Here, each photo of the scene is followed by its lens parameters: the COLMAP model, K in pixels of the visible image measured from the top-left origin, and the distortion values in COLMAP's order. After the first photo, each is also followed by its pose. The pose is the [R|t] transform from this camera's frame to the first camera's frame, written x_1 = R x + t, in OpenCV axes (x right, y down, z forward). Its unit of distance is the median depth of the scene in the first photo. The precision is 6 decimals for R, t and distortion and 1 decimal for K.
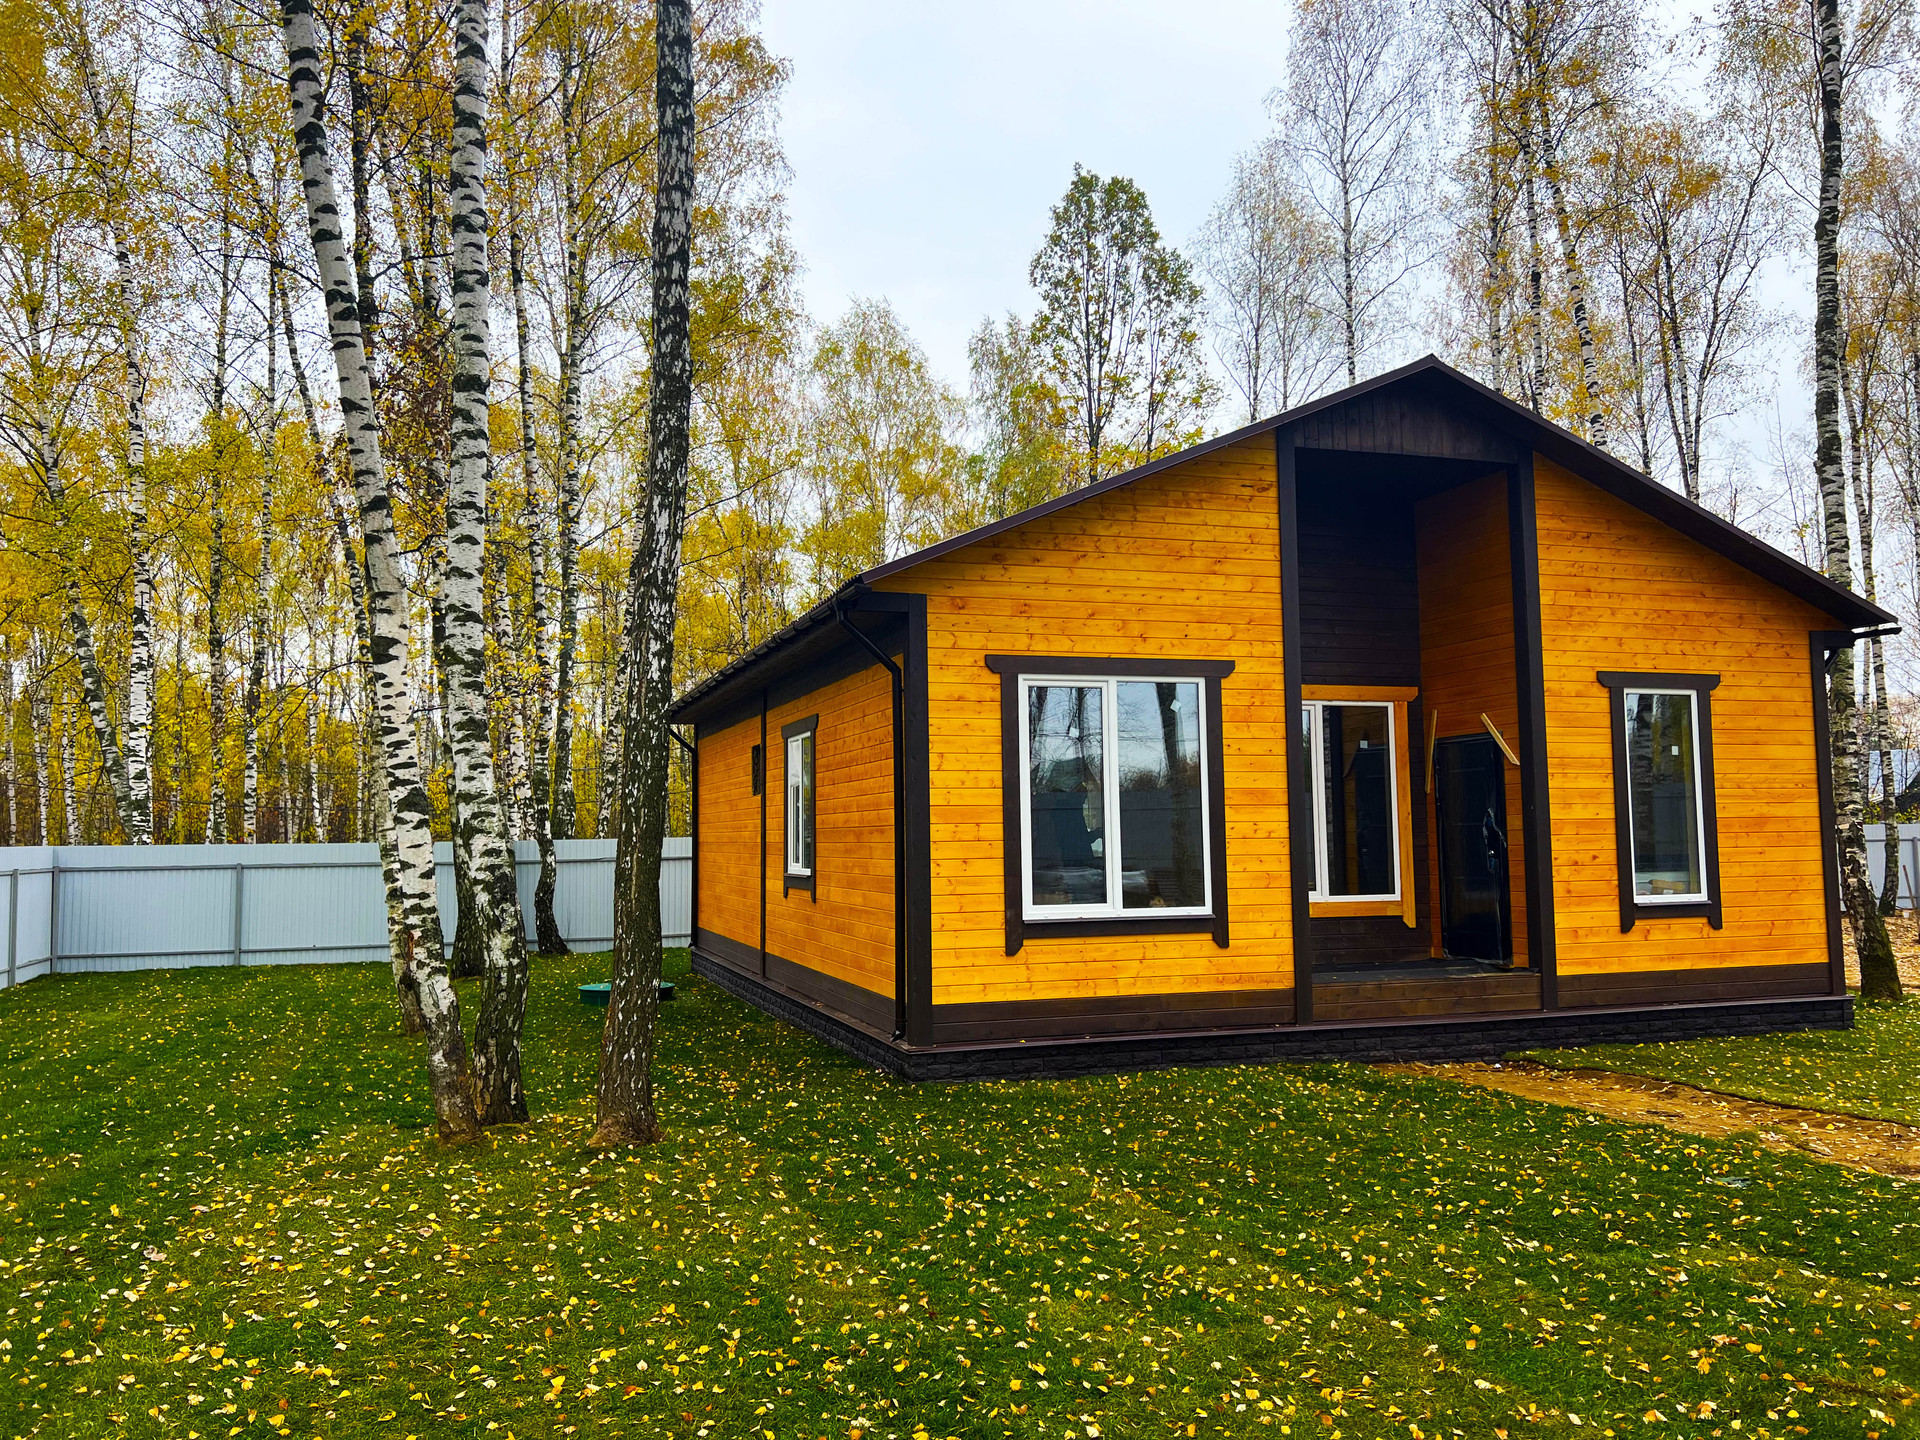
lens RADIAL K [[1429.9, 0, 951.8], [0, 1429.9, 734.6], [0, 0, 1]] dist [0.111285, -0.181682]
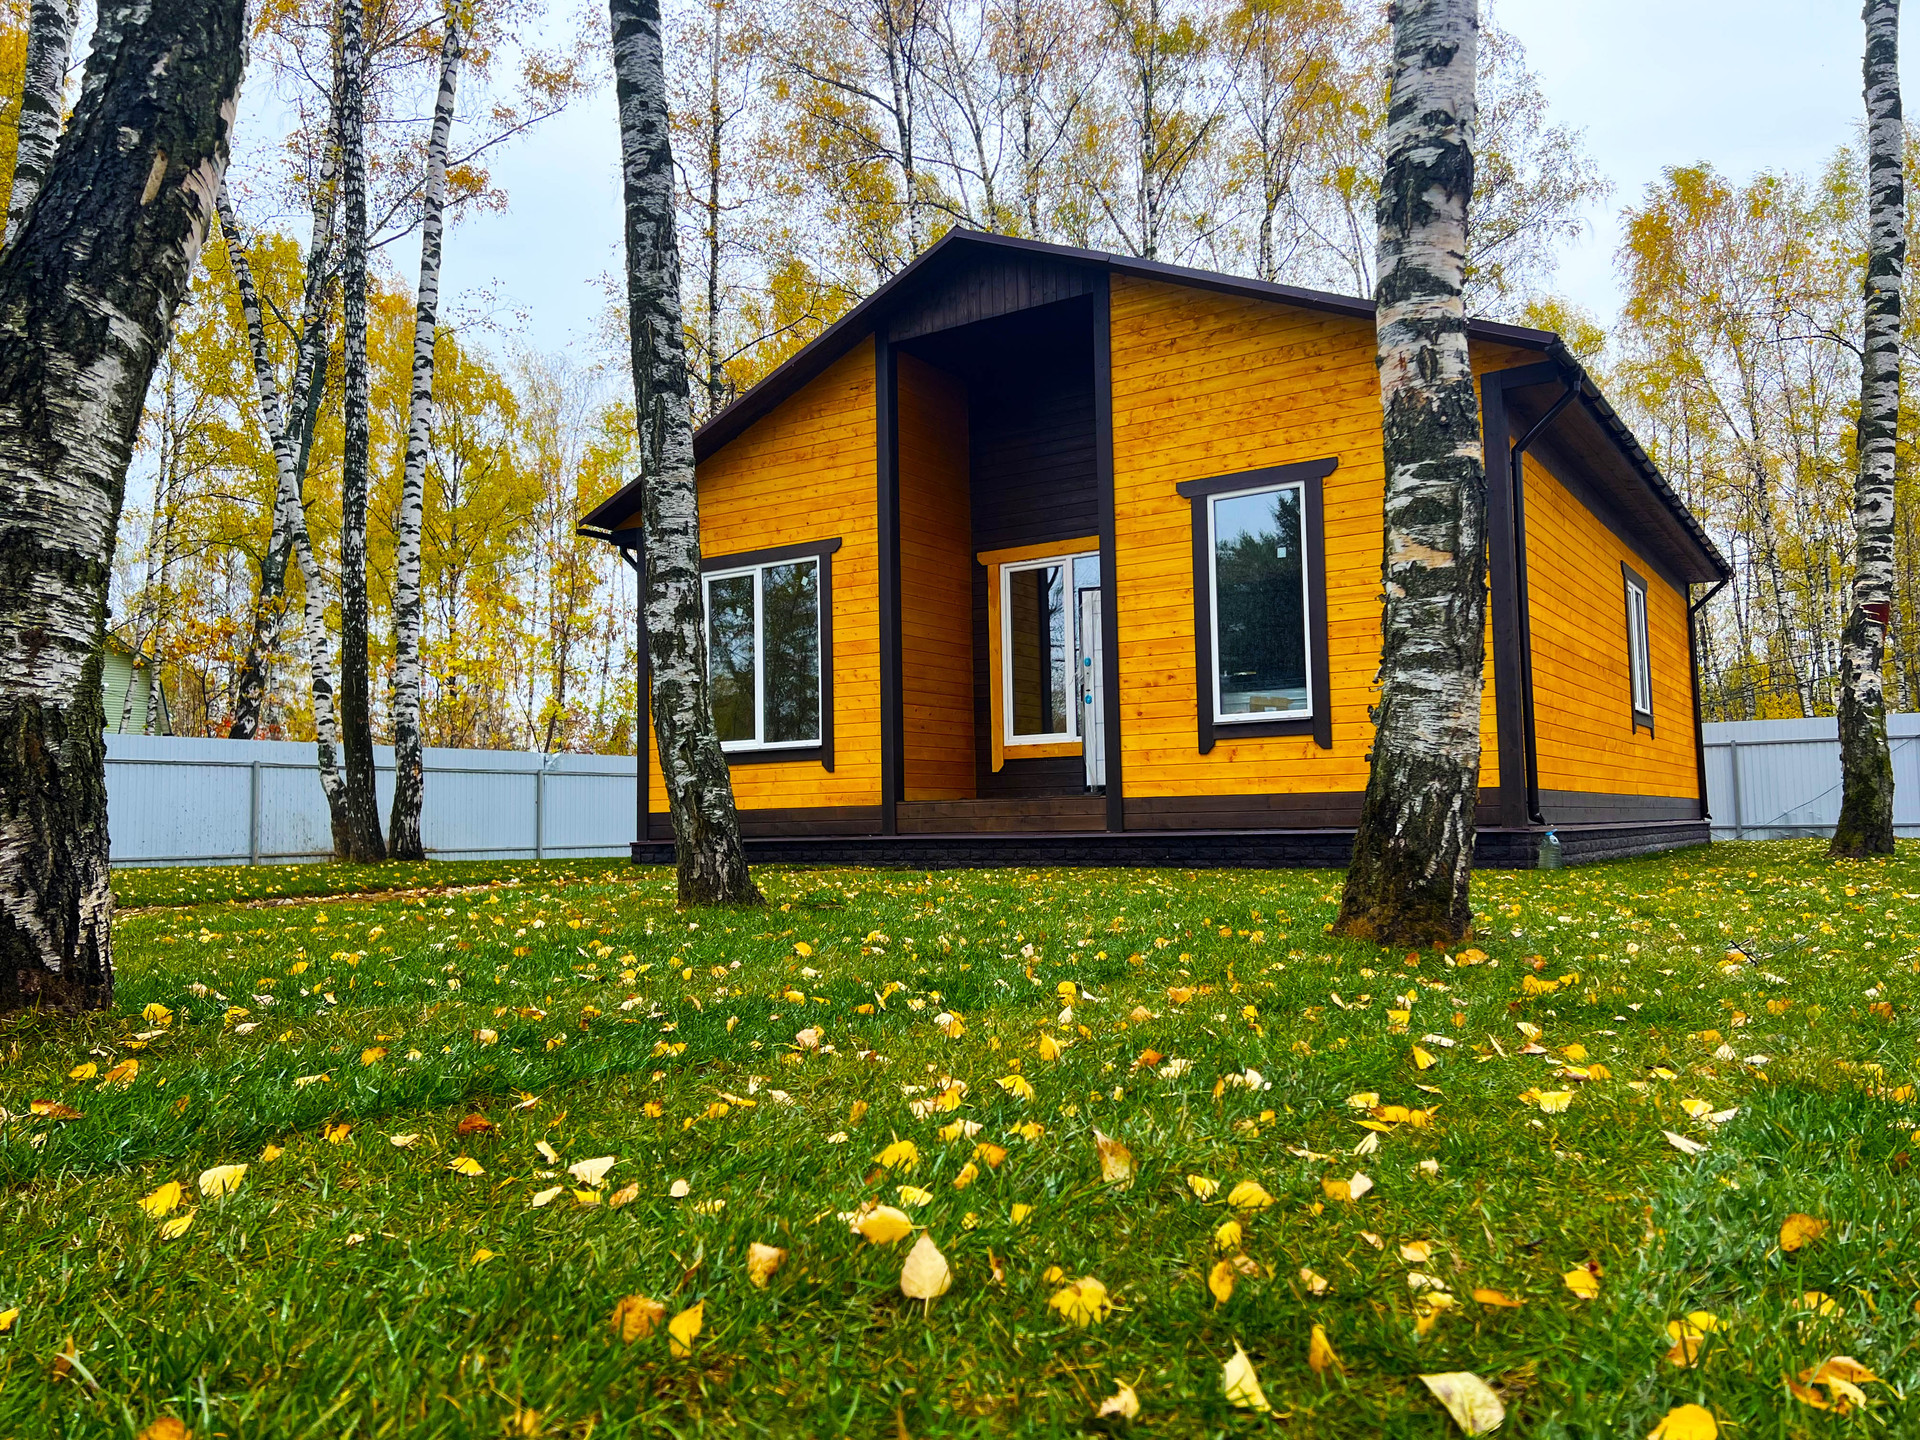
lens RADIAL K [[1431.0, 0, 960.0], [0, 1431.0, 720.0], [0, 0, 1]] dist [0.168622, -0.403189]
pose [[0.622201, -0.059451, -0.780597, 1.195465], [0.064864, 0.997599, -0.024276, 0.138255], [0.780166, -0.035528, 0.624563, 0.317754]]
